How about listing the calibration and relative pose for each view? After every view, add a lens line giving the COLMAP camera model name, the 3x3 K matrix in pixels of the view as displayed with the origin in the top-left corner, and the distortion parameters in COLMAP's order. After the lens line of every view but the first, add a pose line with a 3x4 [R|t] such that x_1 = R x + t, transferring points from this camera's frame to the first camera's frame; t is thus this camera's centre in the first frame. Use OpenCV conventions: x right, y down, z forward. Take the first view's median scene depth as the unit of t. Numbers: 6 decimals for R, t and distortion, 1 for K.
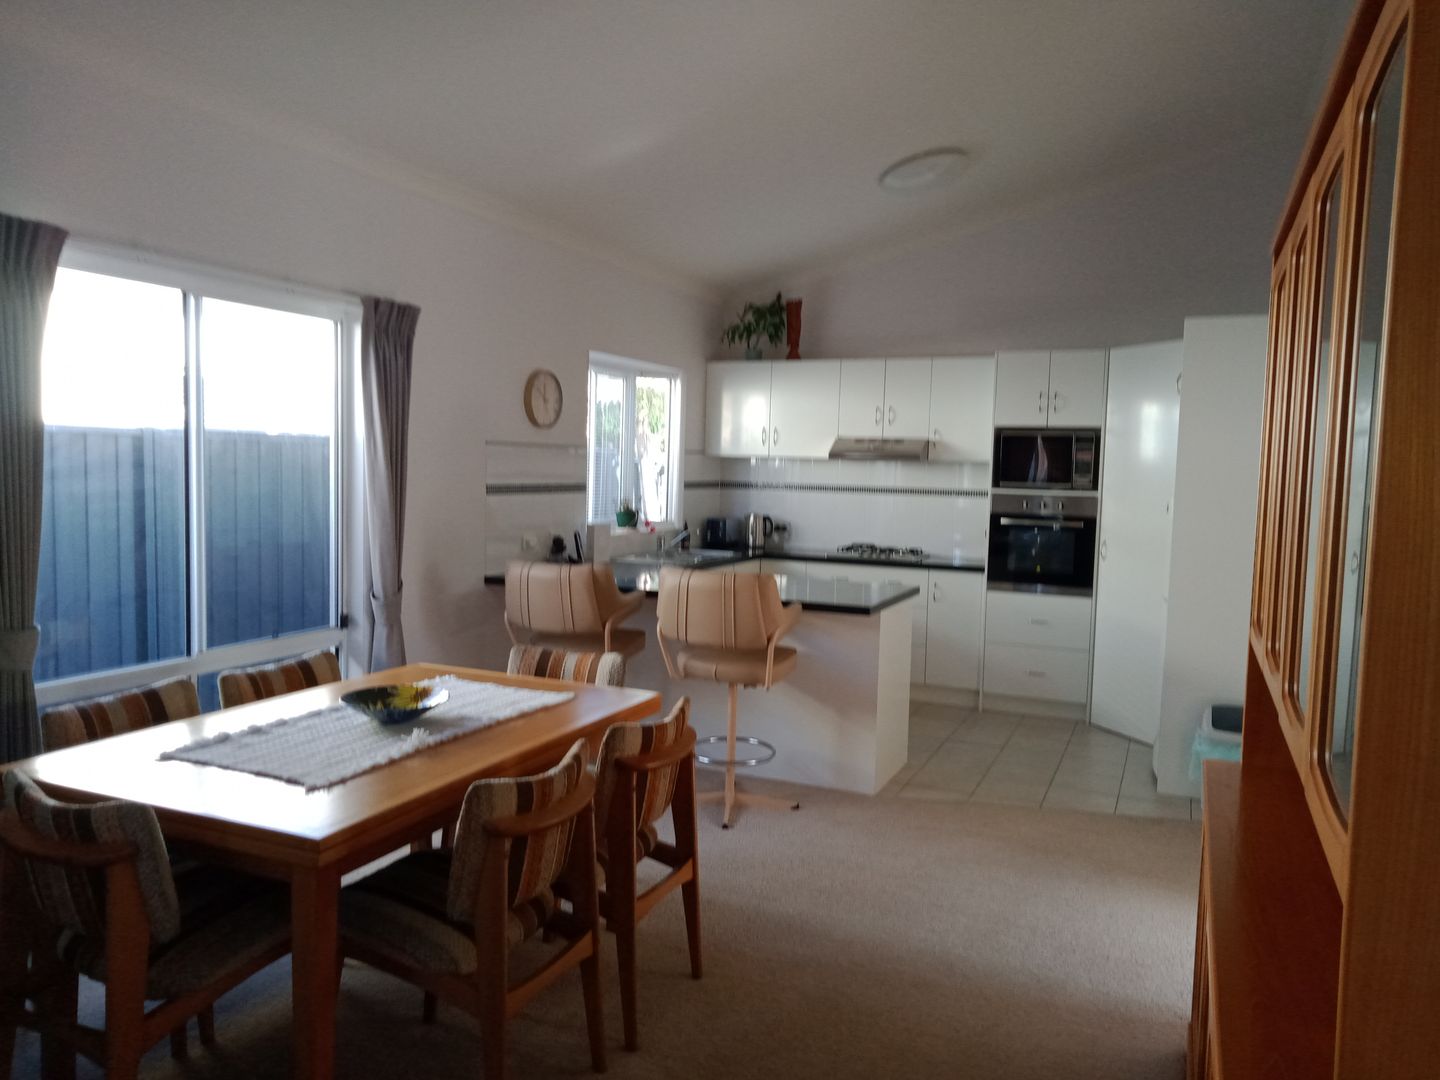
lens RADIAL K [[1032.9, 0, 720.0], [0, 1032.9, 540.0], [0, 0, 1]] dist [0.053106, -0.000075]
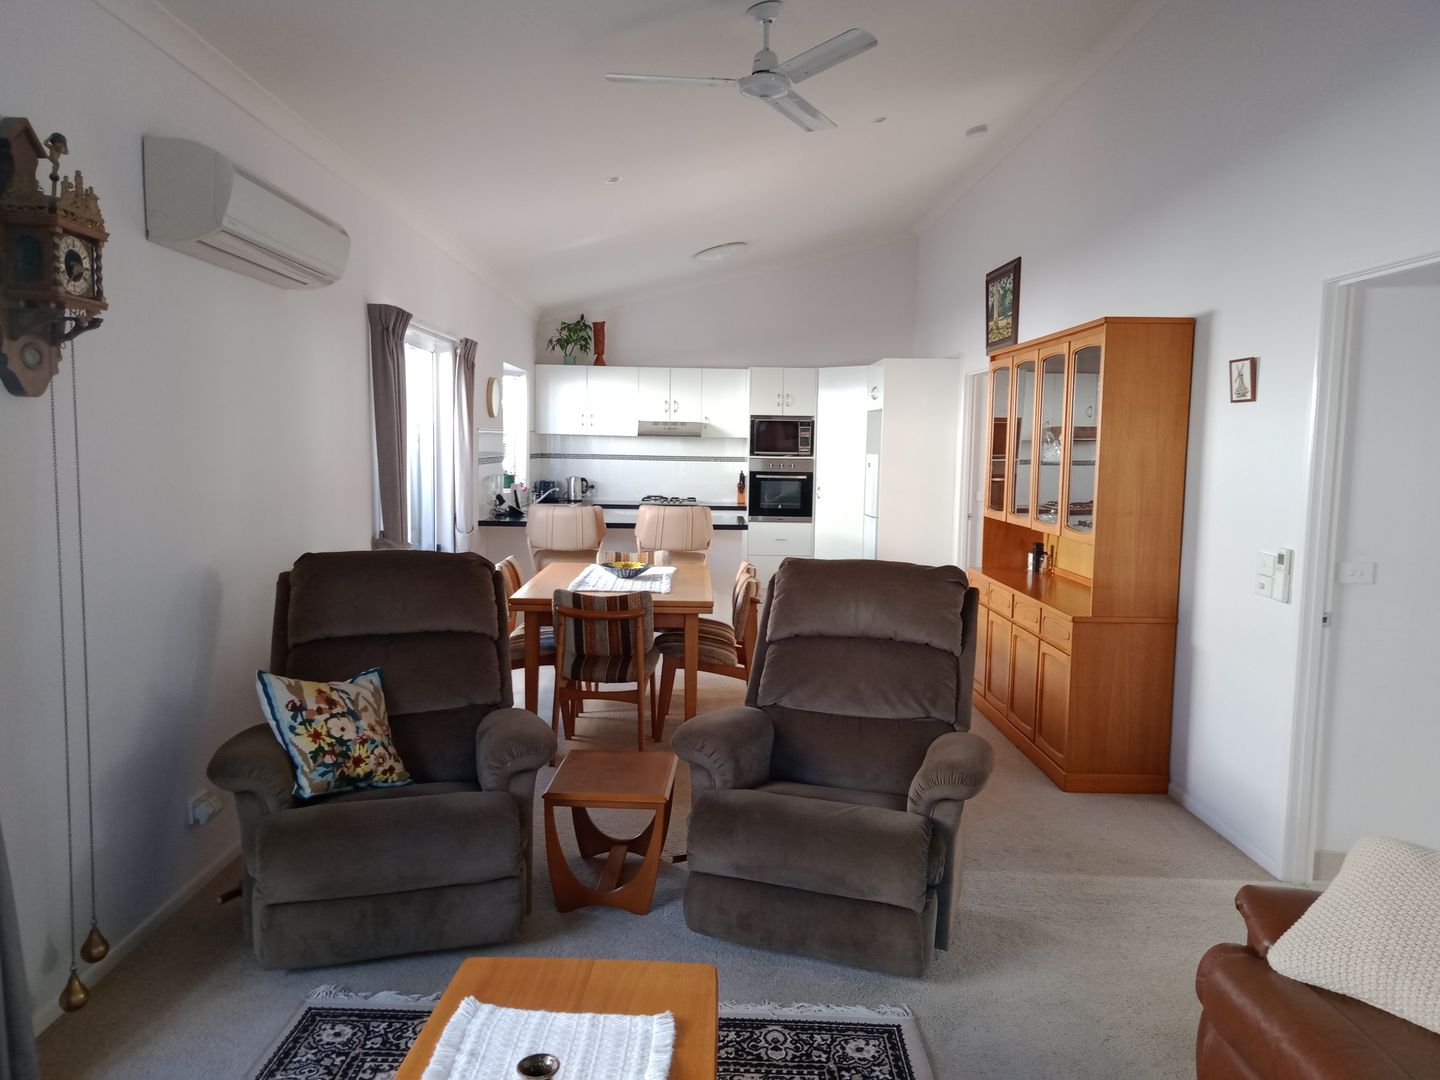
lens RADIAL K [[1032.9, 0, 720.0], [0, 1032.9, 540.0], [0, 0, 1]] dist [0.053106, -0.000075]
pose [[0.905792, -0.053102, 0.420382, -0.407225], [0.038727, 0.998339, 0.042663, 0.008387], [-0.421949, -0.022364, 0.906344, -0.358102]]
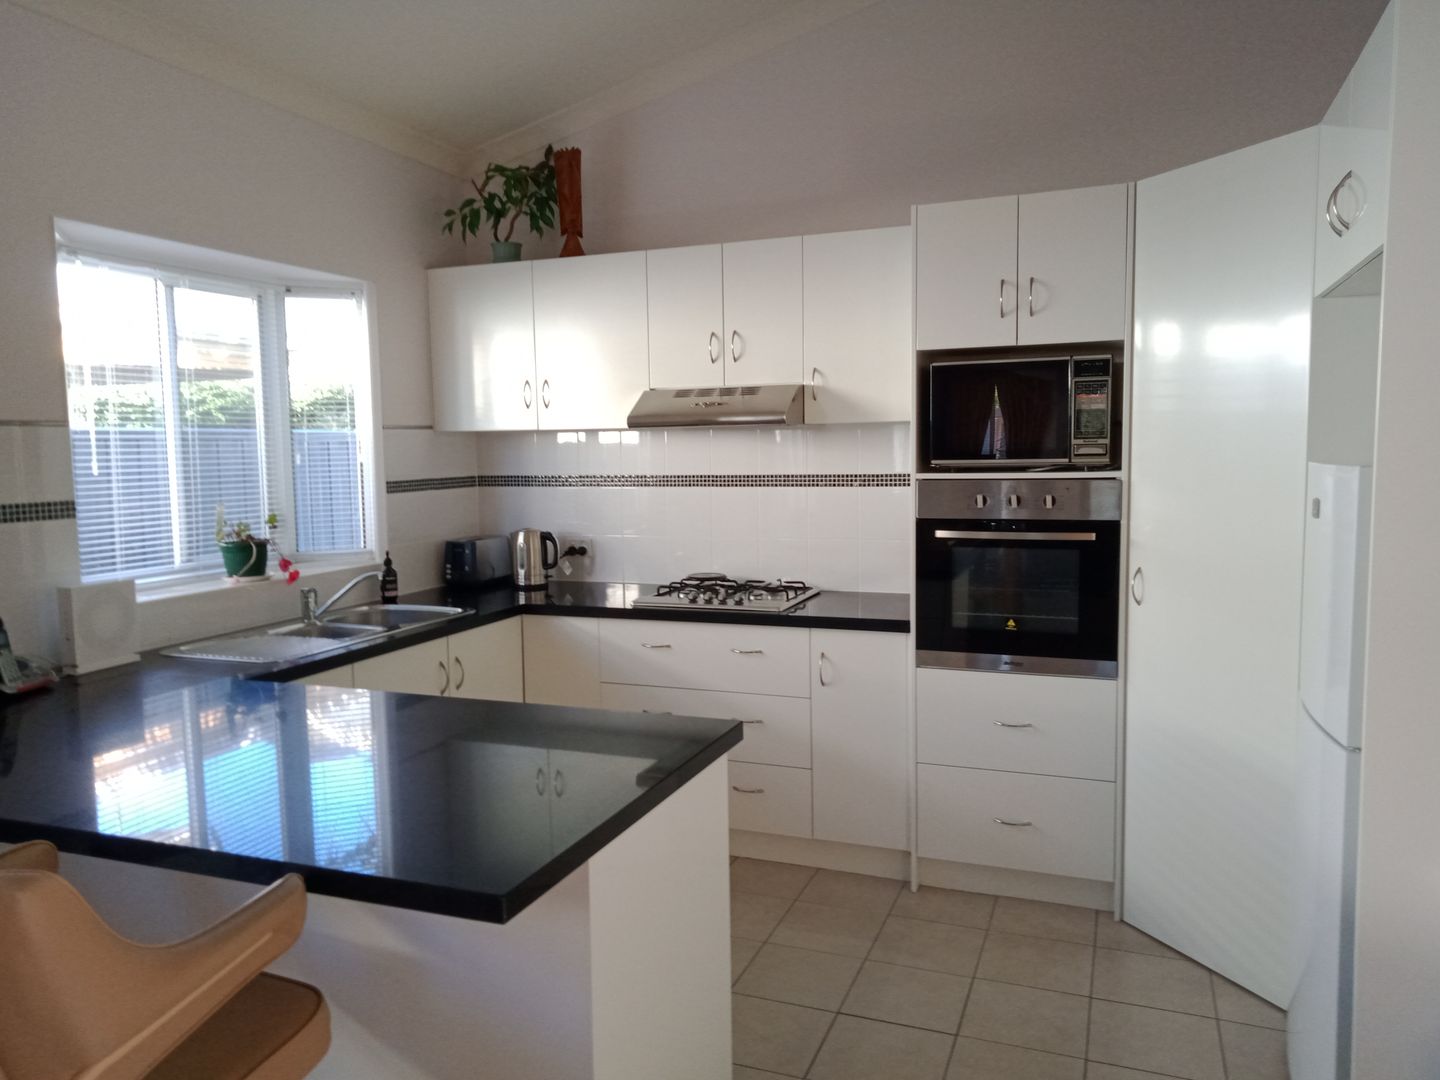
lens RADIAL K [[1054.1, 0, 721.4], [0, 1054.1, 548.7], [0, 0, 1]] dist [0.051318, -0.000983]
pose [[0.998614, -0.046912, 0.023866, 0.140526], [0.046275, 0.998575, 0.026585, -0.027869], [-0.025079, -0.025443, 0.999362, 0.442182]]
